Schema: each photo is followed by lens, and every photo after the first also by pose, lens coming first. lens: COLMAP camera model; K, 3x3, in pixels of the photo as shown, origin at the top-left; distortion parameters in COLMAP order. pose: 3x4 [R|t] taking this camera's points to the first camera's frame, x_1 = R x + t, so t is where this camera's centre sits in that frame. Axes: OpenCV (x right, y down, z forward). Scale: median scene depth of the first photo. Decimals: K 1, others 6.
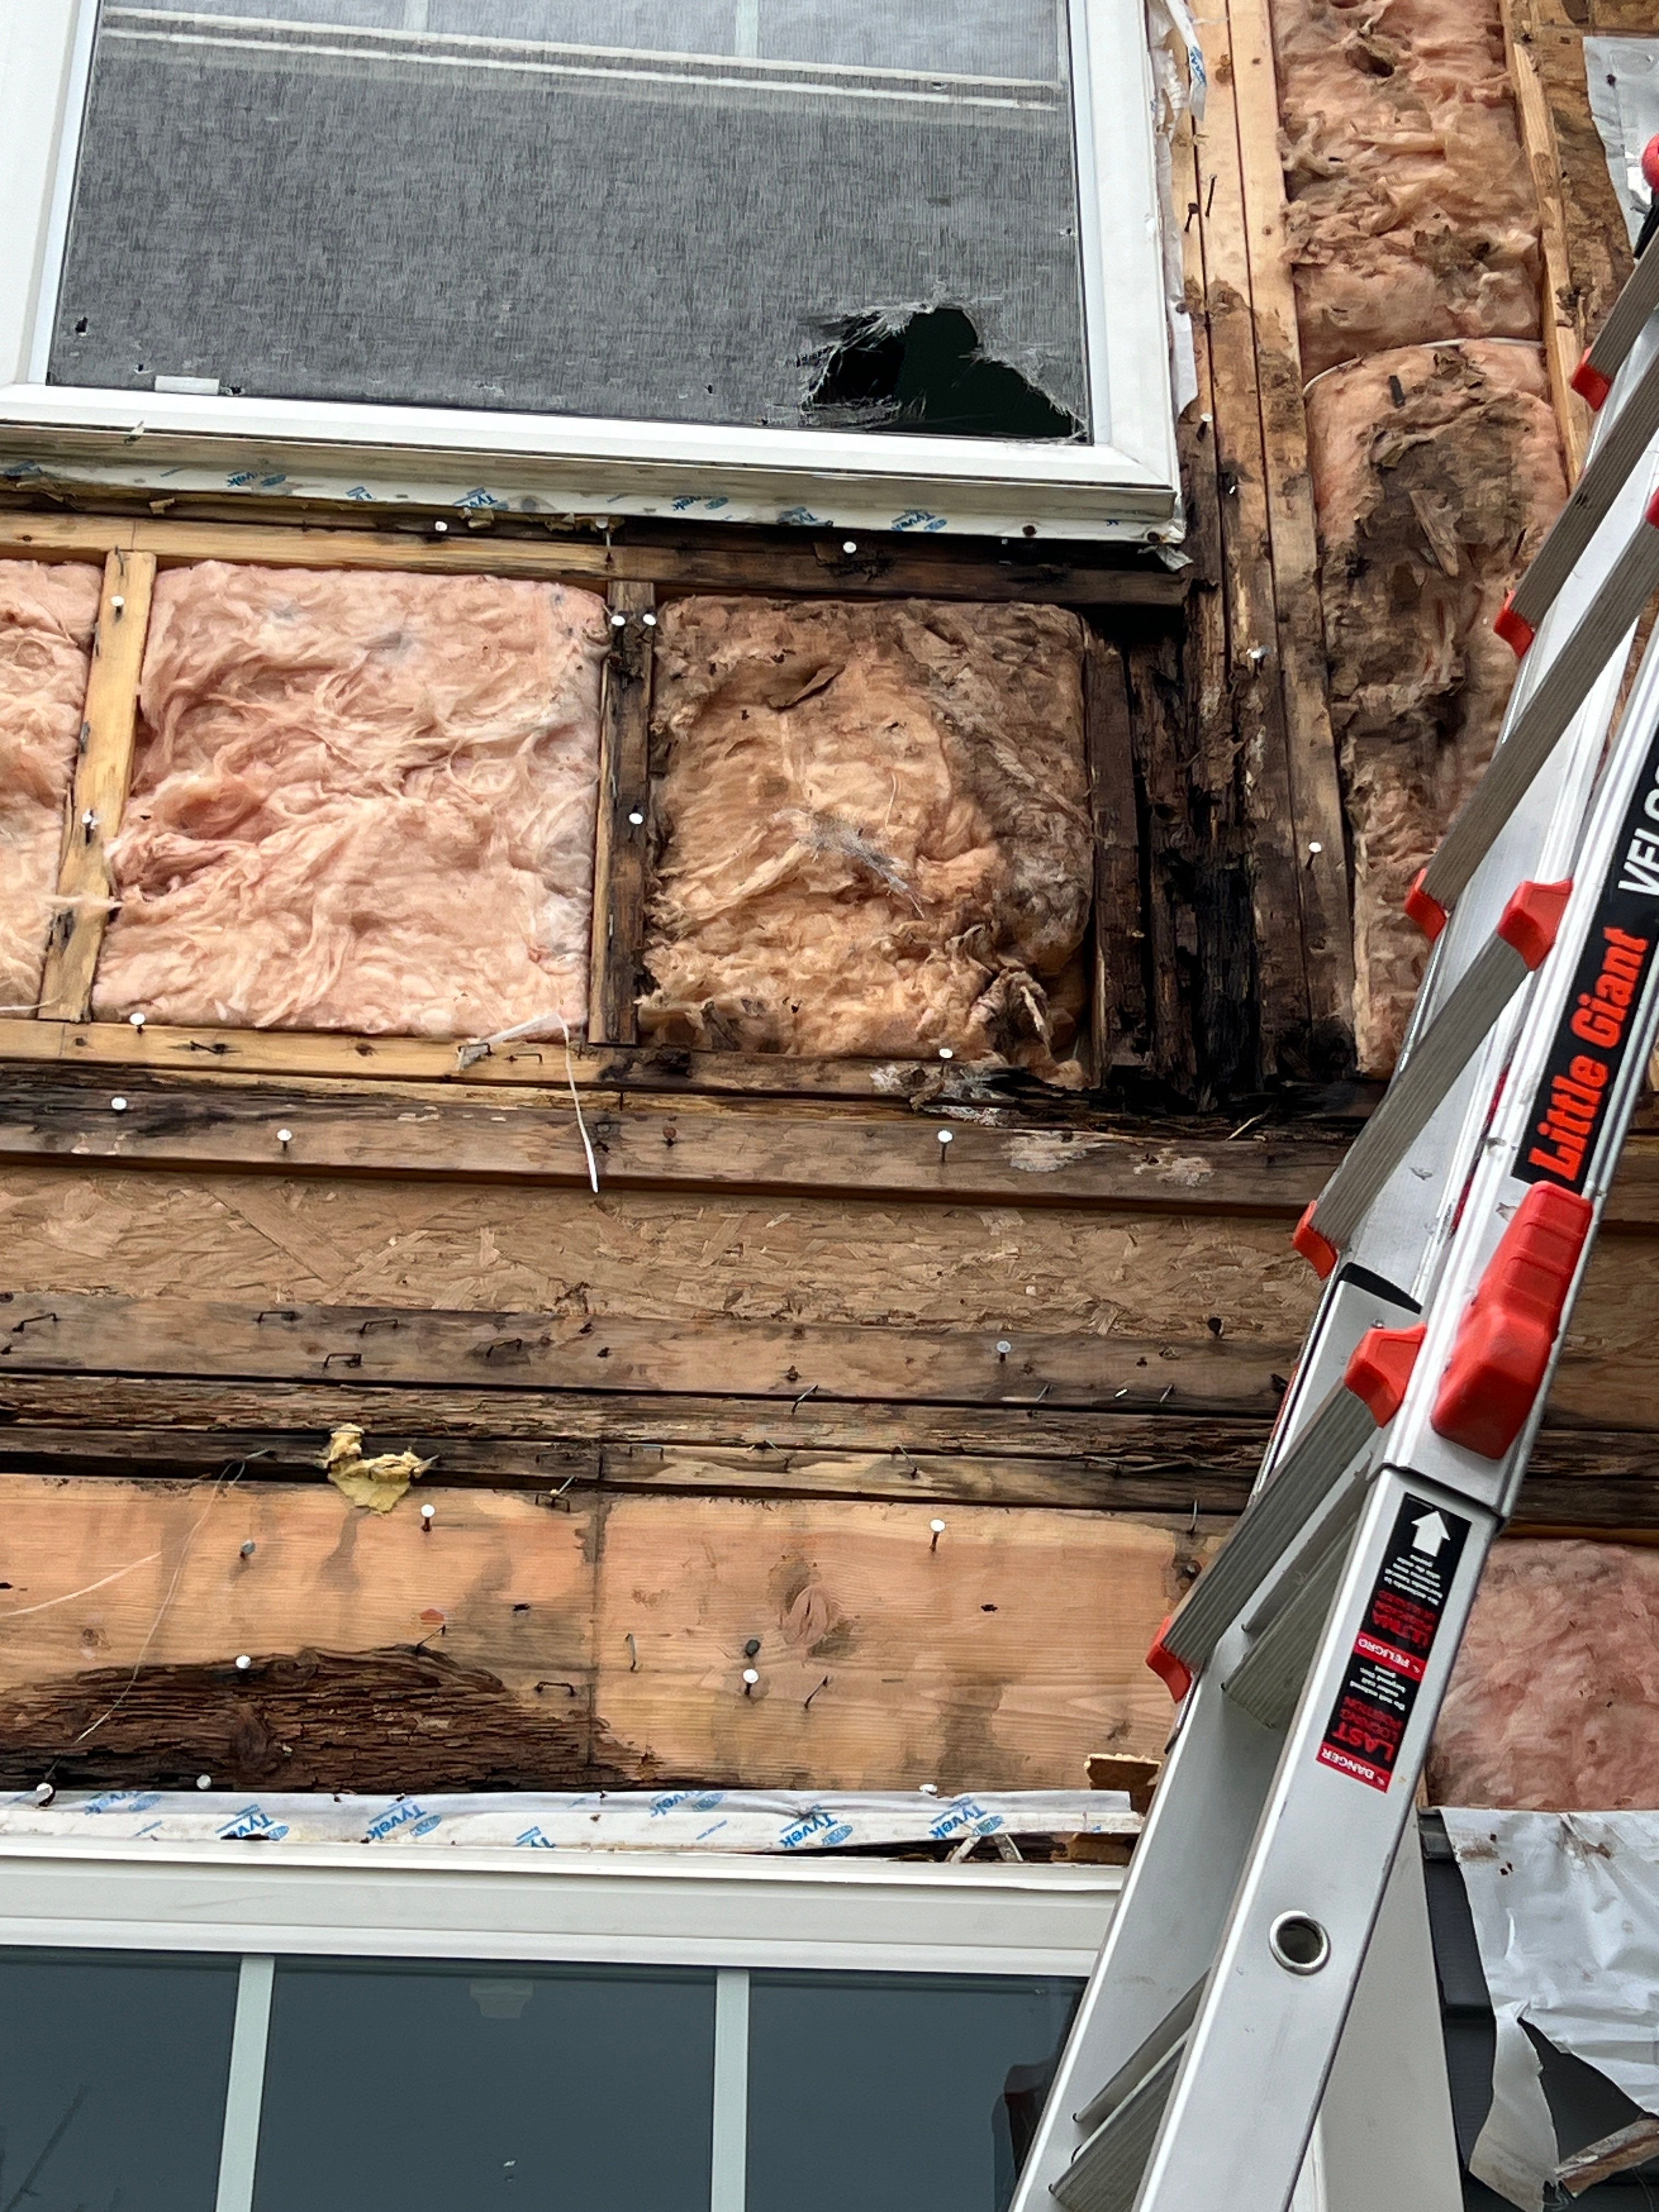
lens RADIAL K [[3852.7, 0, 840.4], [0, 3852.7, 1086.7], [0, 0, 1]] dist [0.116332, 0.000000]
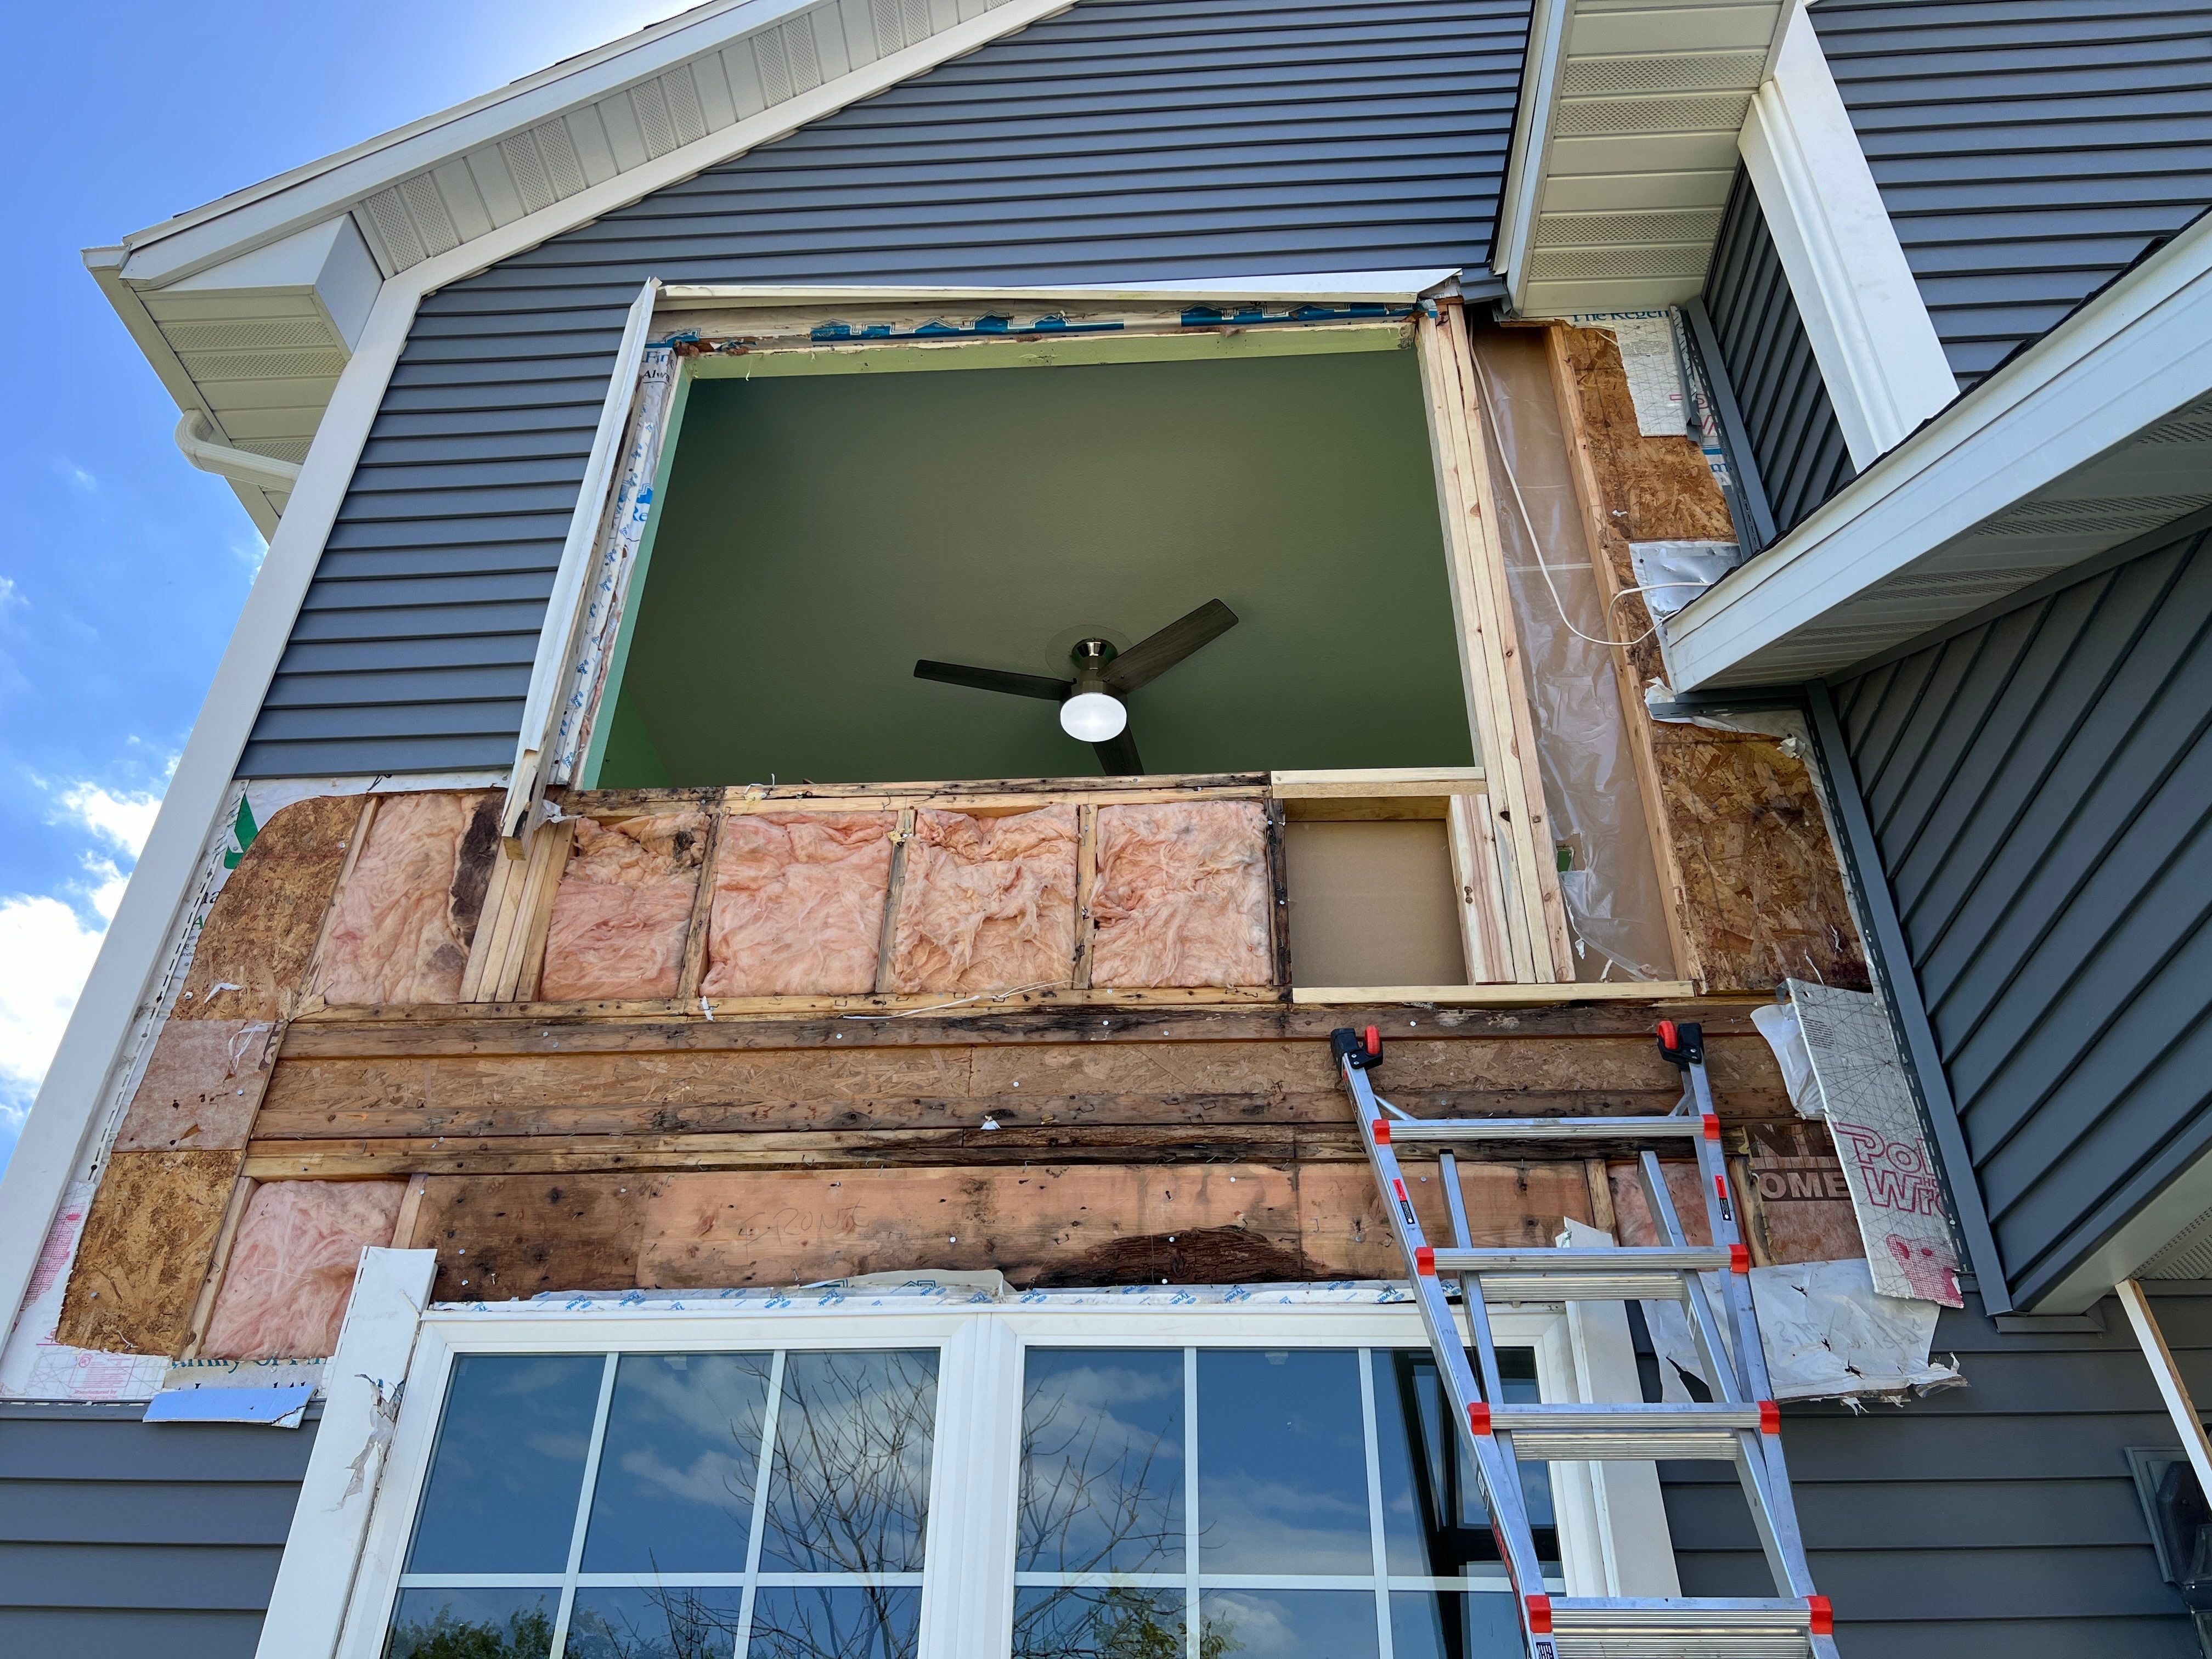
lens RADIAL K [[1661.8, 0, 1106.0], [0, 1661.8, 830.0], [0, 0, 1]] dist [0.056980, -0.063084]
pose [[0.989298, -0.070869, -0.127545, -0.026543], [0.067784, 0.997296, -0.028377, -0.093693], [0.129211, 0.019428, 0.991427, -0.155758]]
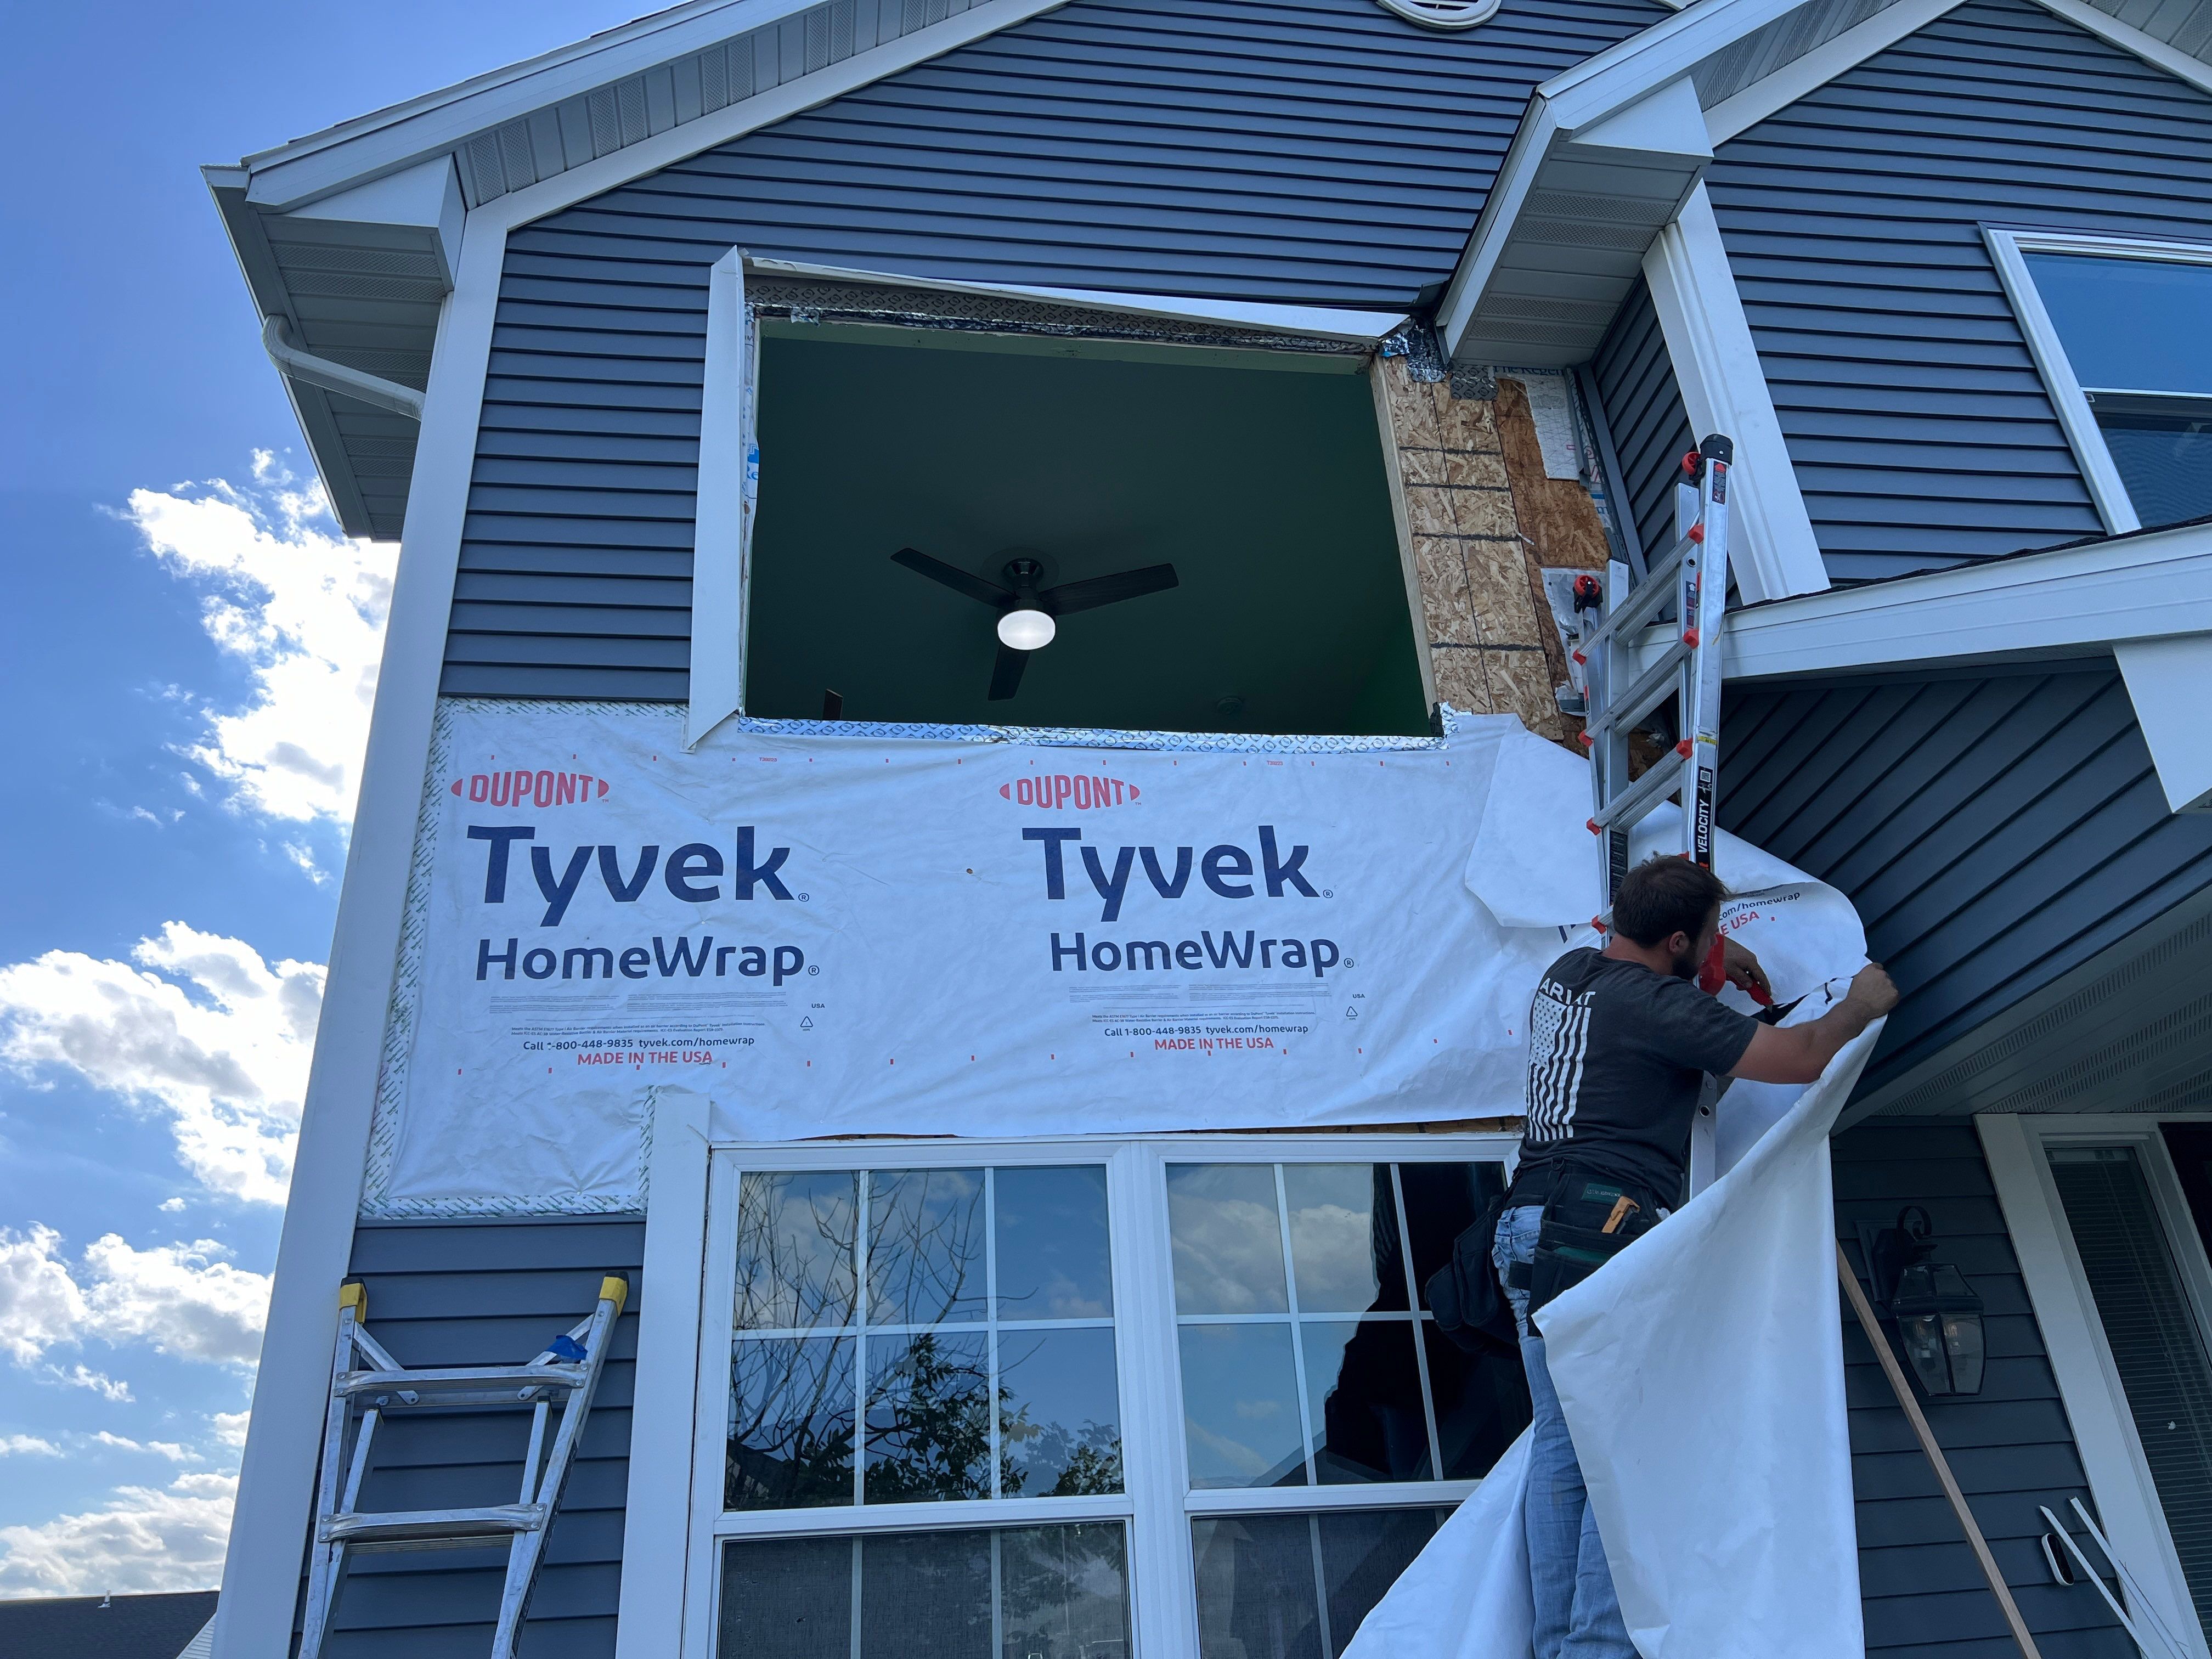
lens RADIAL K [[1661.8, 0, 1114.4], [0, 1661.8, 829.1], [0, 0, 1]] dist [0.056980, -0.063084]
pose [[0.996057, -0.020443, 0.086331, -0.380070], [0.012151, 0.995355, 0.095499, -0.232580], [-0.087882, -0.094073, 0.991679, -0.525629]]
